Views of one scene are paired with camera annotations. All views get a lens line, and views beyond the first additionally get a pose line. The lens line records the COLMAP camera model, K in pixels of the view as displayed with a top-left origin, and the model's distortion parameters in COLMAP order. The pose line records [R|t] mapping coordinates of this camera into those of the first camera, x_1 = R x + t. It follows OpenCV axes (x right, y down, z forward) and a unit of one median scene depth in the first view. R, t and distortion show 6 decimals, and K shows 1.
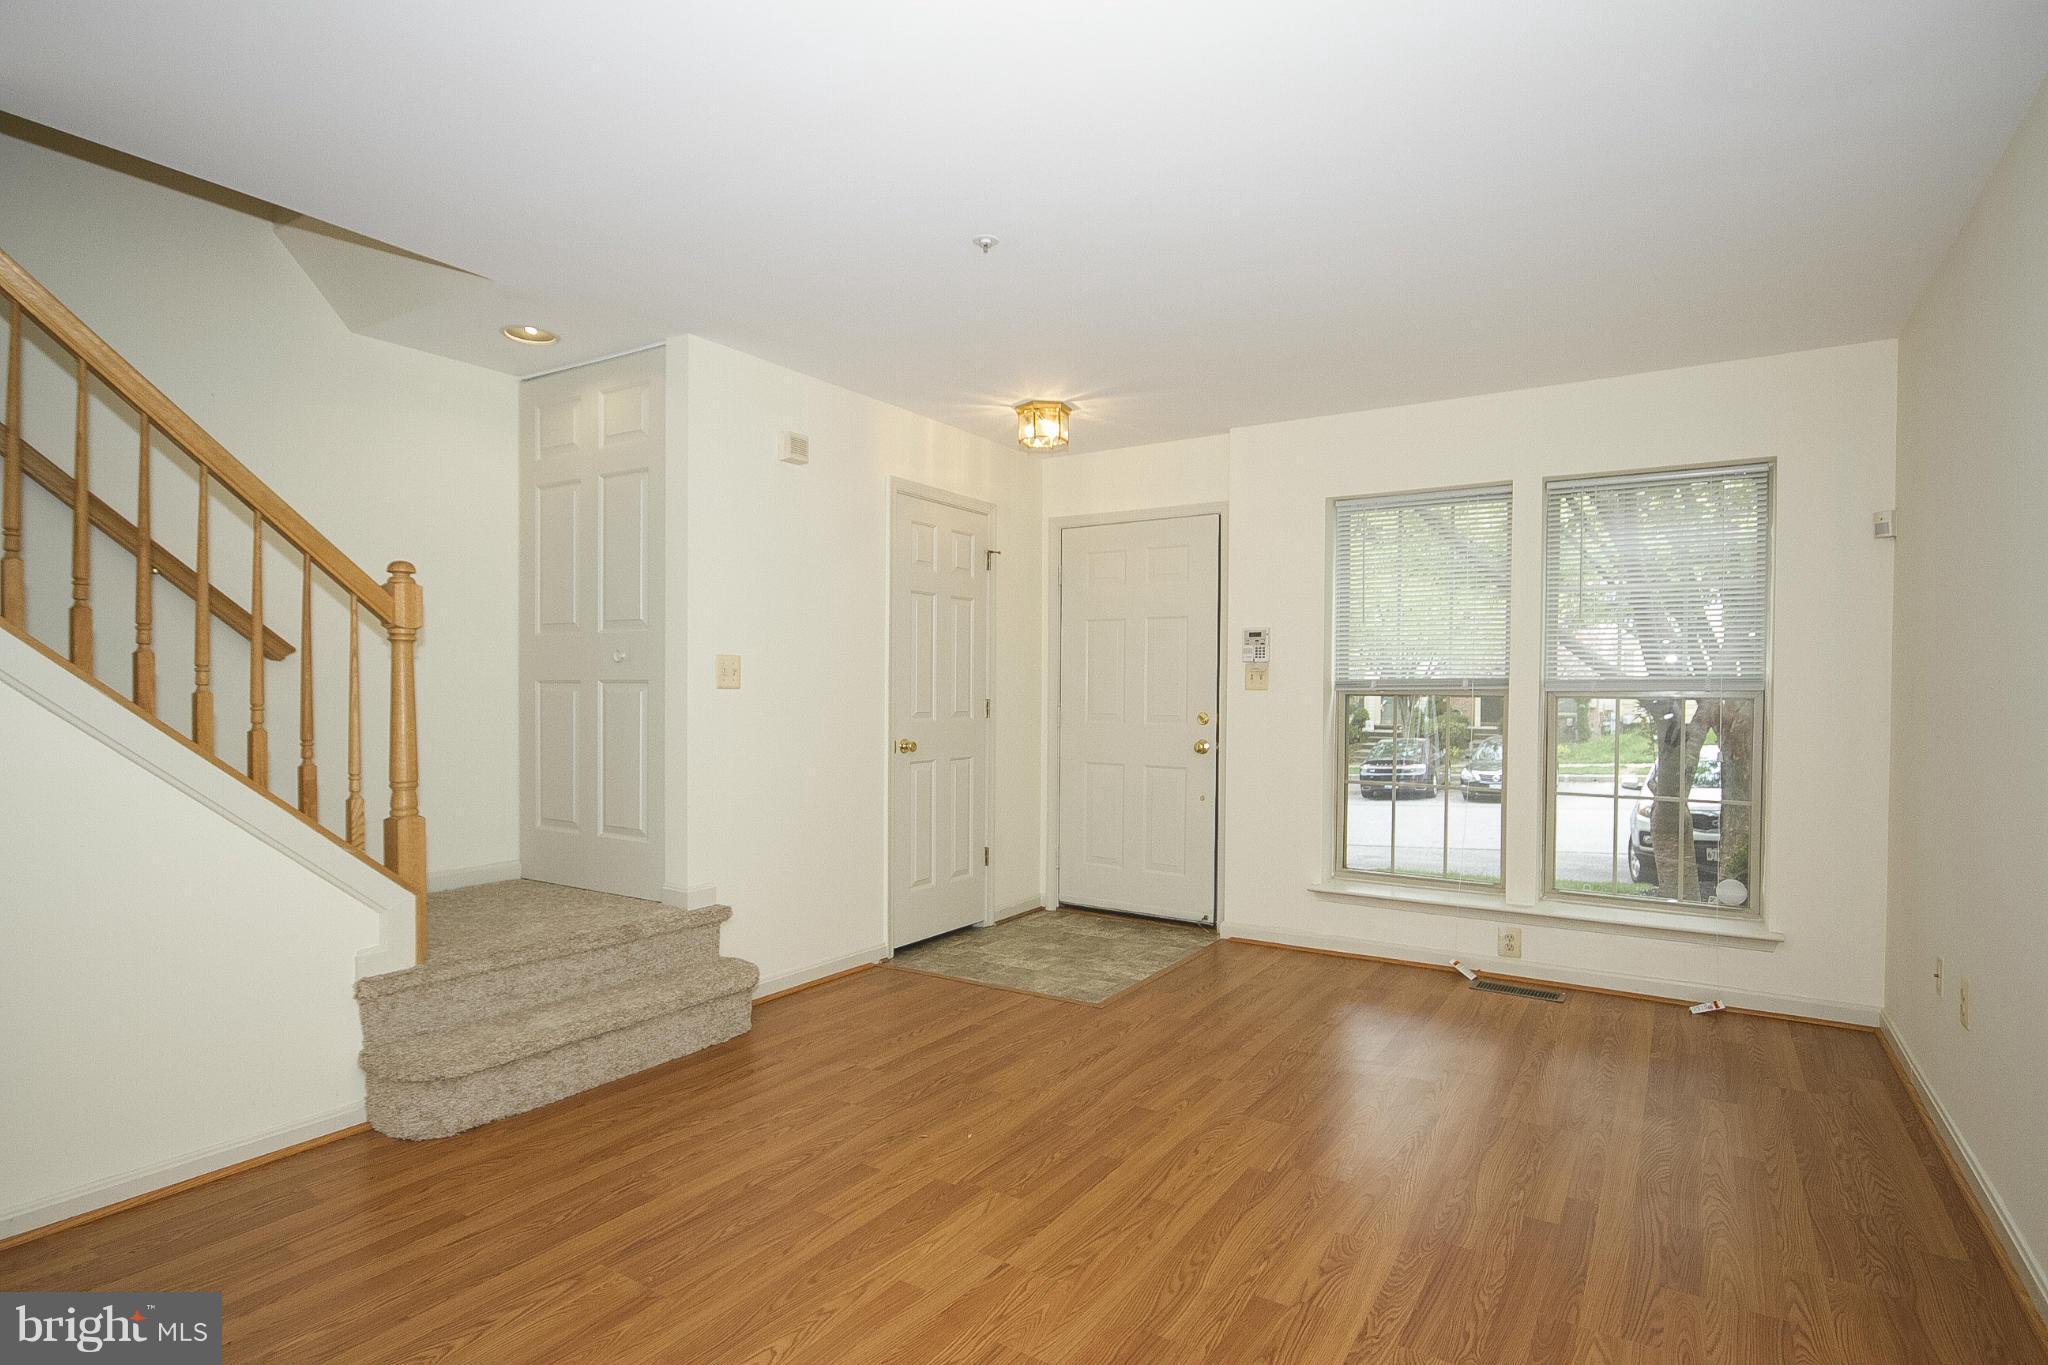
lens RADIAL K [[1052.3, 0, 1020.2], [0, 1052.3, 687.6], [0, 0, 1]] dist [-0.005244, 0.000893]
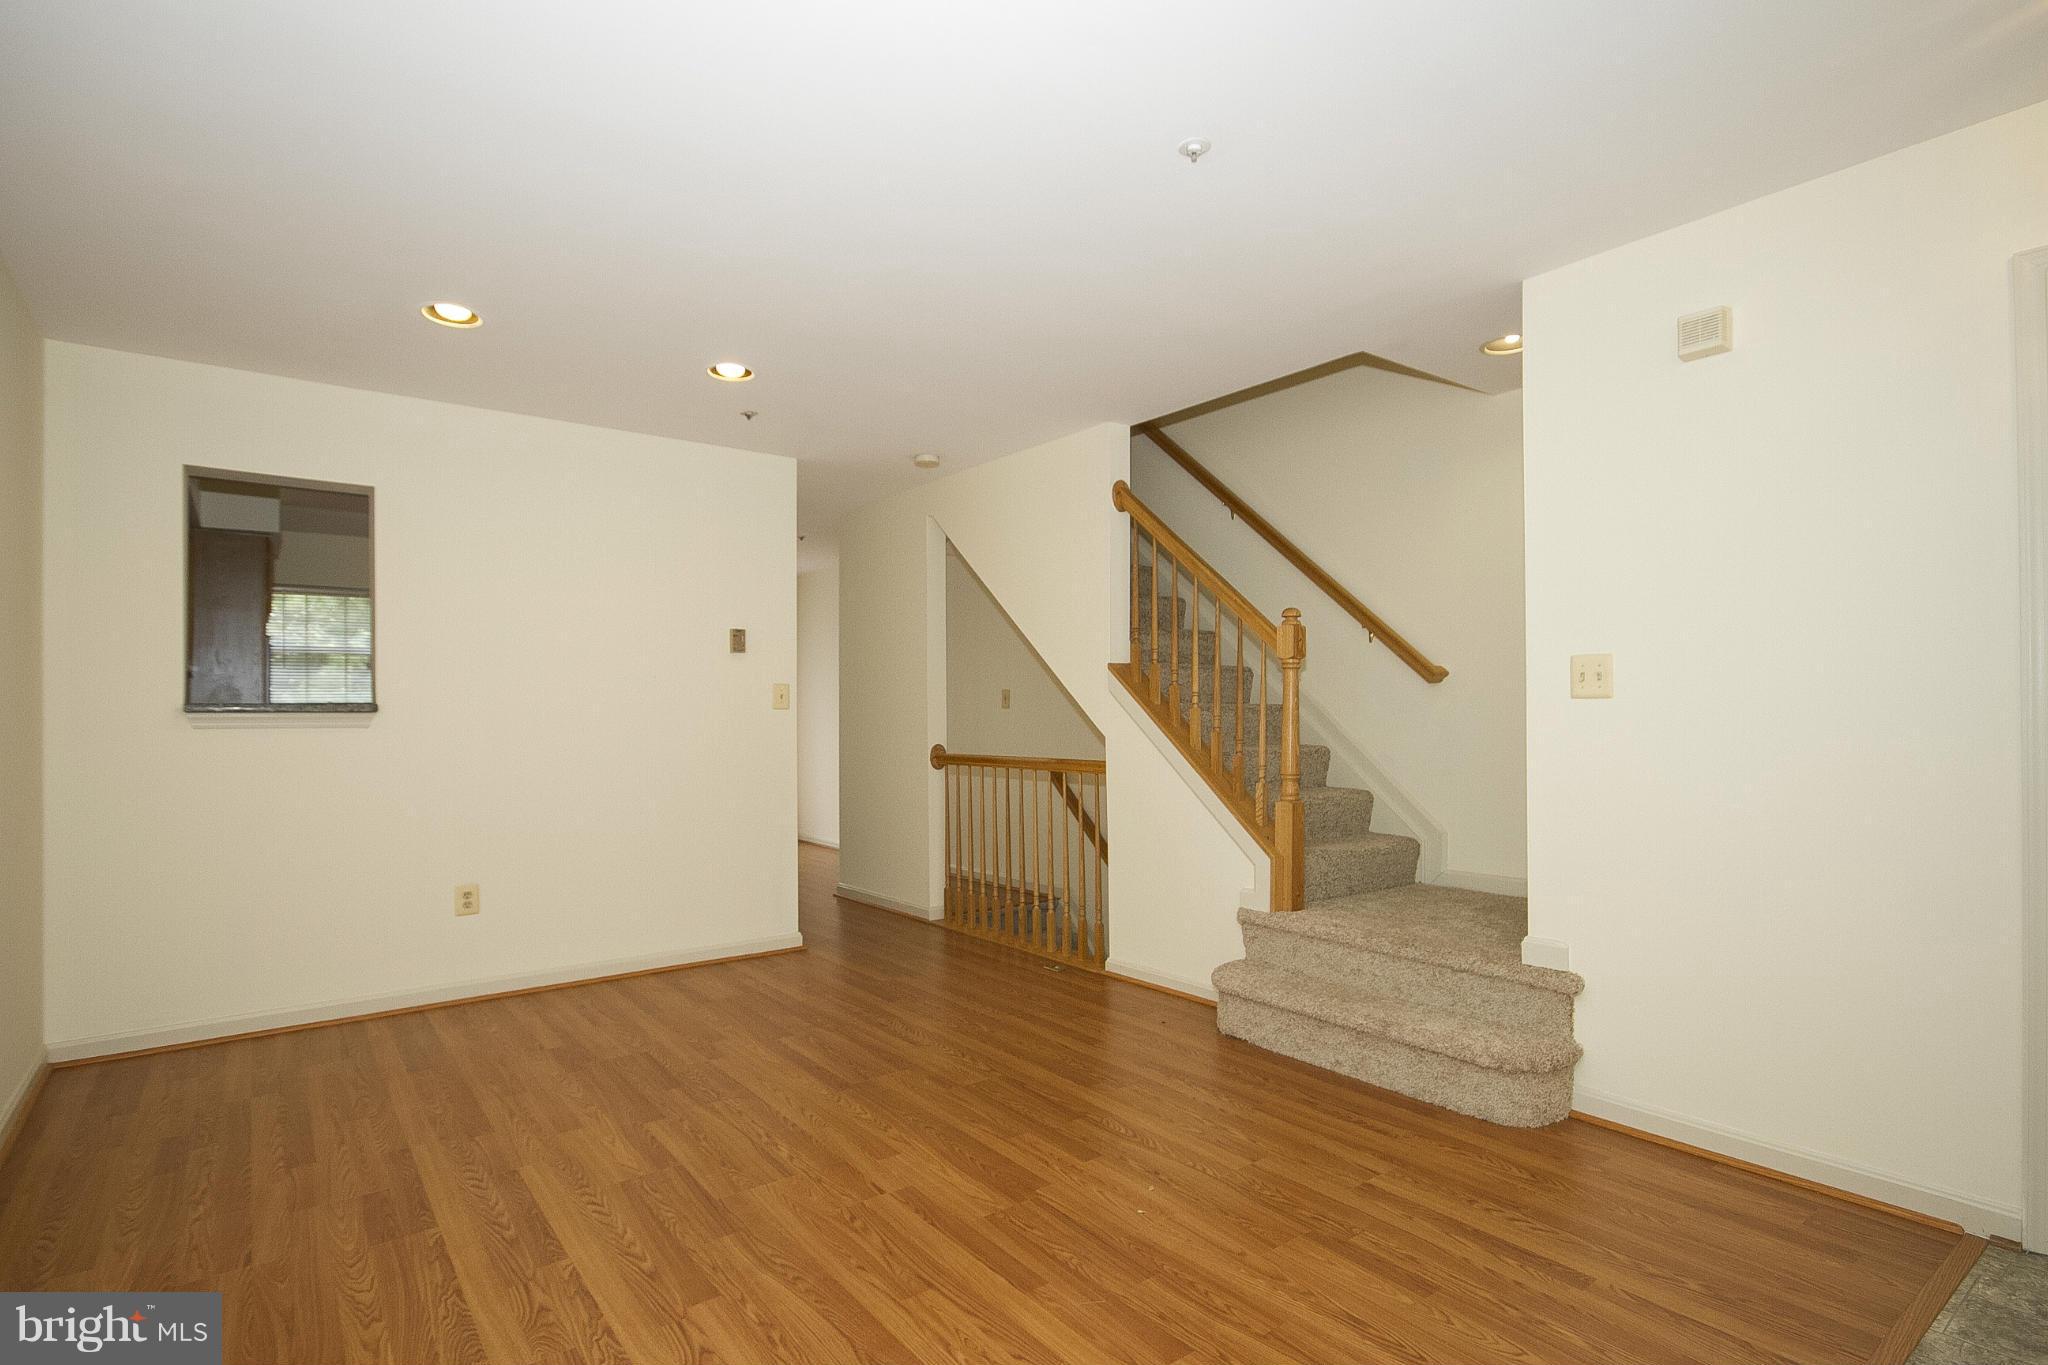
lens RADIAL K [[1001.1, 0, 1007.1], [0, 1001.1, 694.6], [0, 0, 1]] dist [-0.012572, 0.005038]
pose [[-0.352371, -0.021824, -0.935606, 0.556146], [0.006886, 0.999641, -0.025911, 0.014614], [0.935835, -0.015573, -0.352094, 0.860924]]
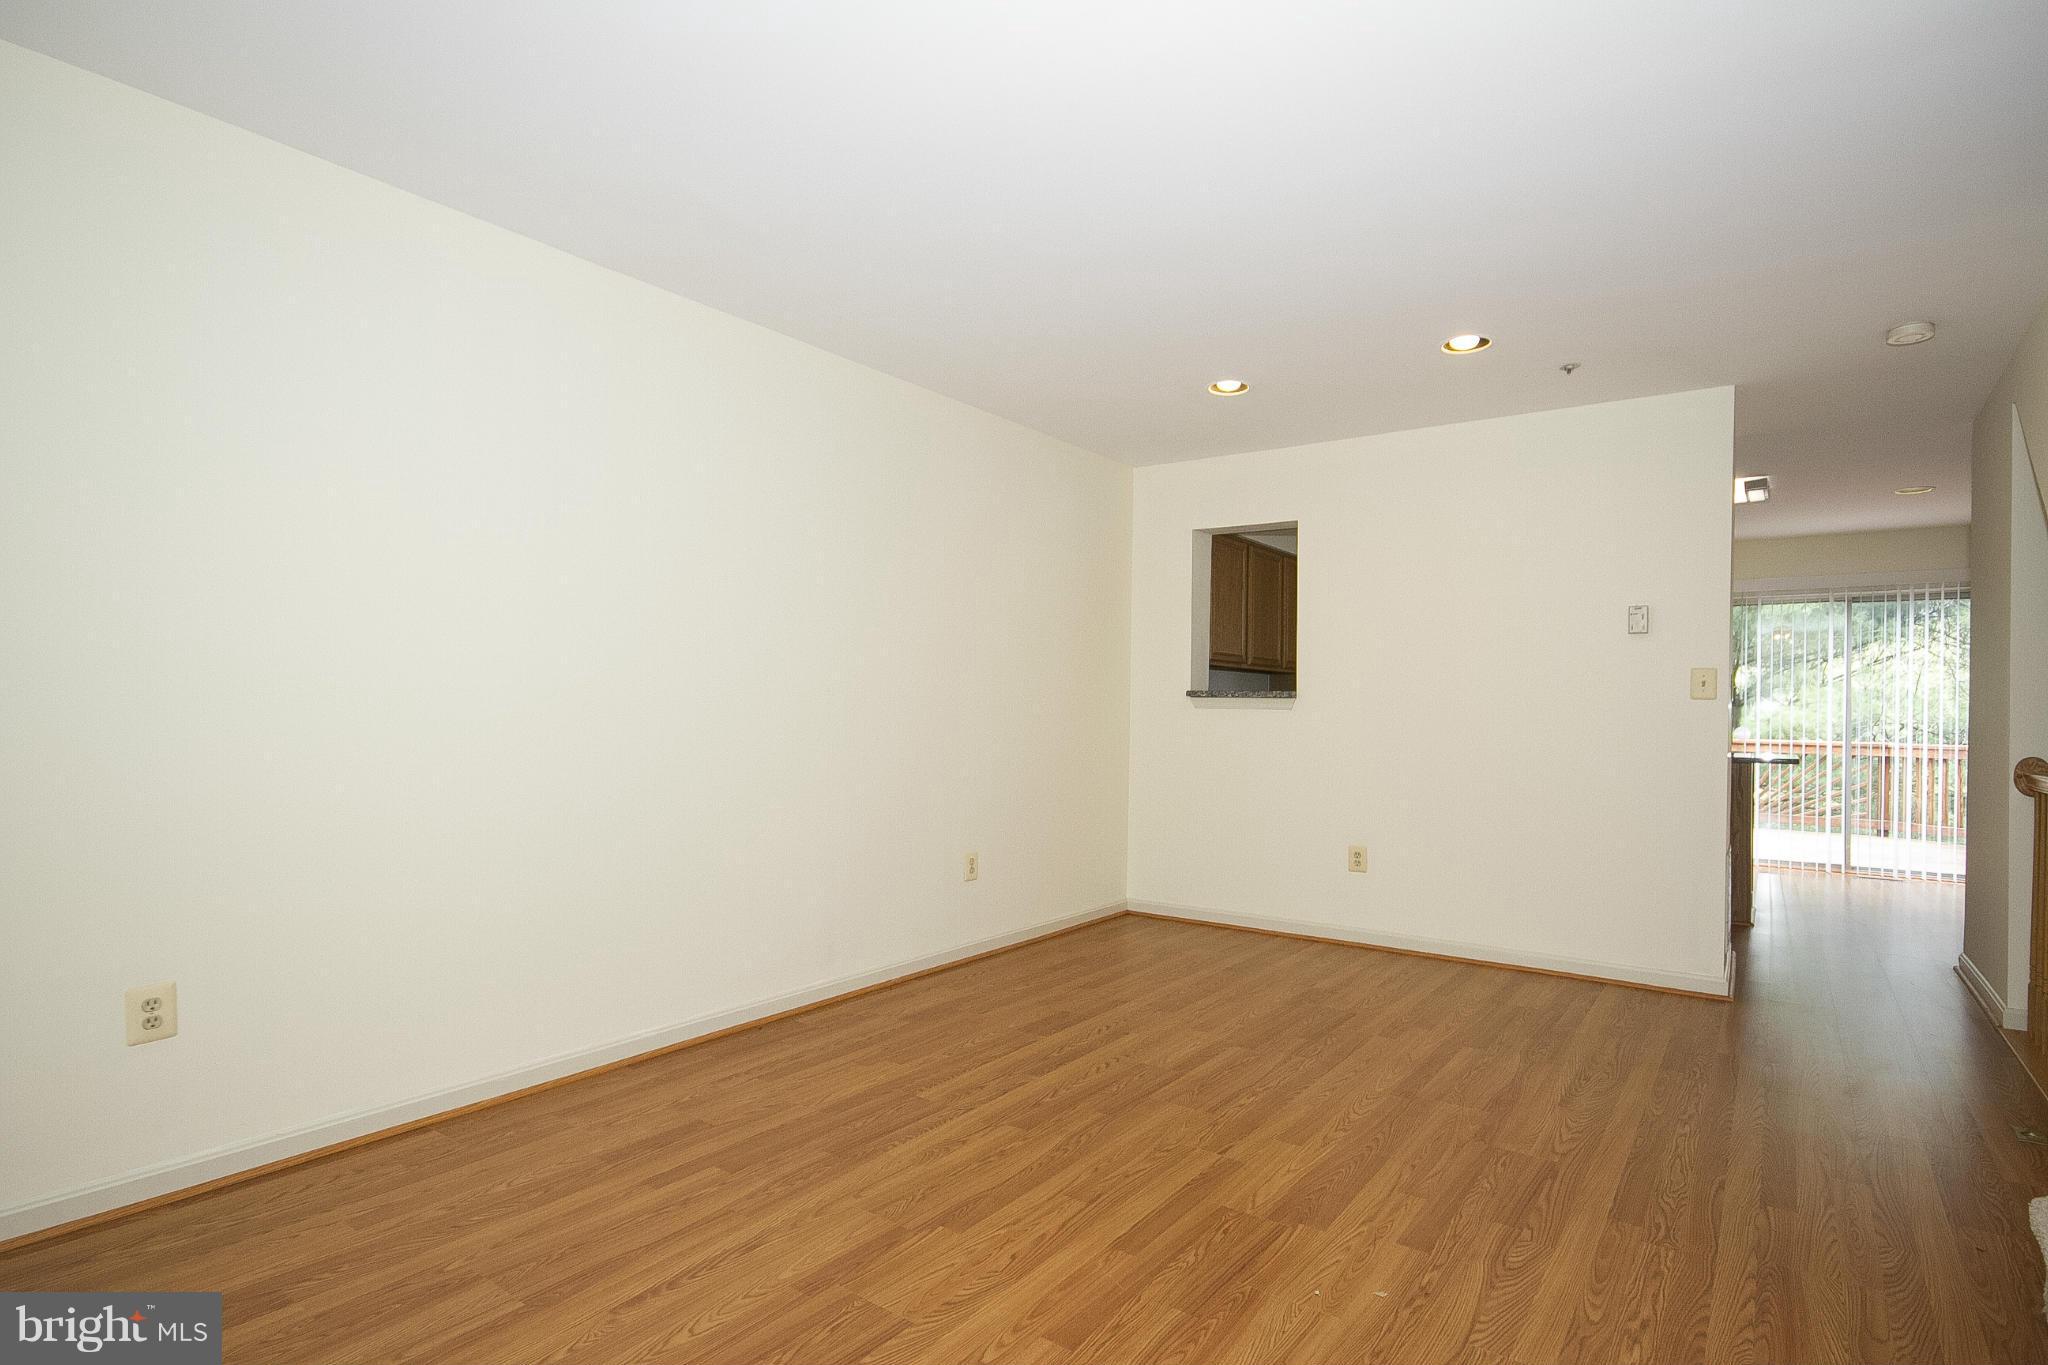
lens RADIAL K [[1001.1, 0, 1042.4], [0, 1001.1, 704.6], [0, 0, 1]] dist [-0.012572, 0.005038]
pose [[-0.998704, -0.017849, 0.047656, 0.082431], [-0.018133, 0.999820, -0.005546, 0.023016], [-0.047549, -0.006403, -0.998848, 1.220264]]
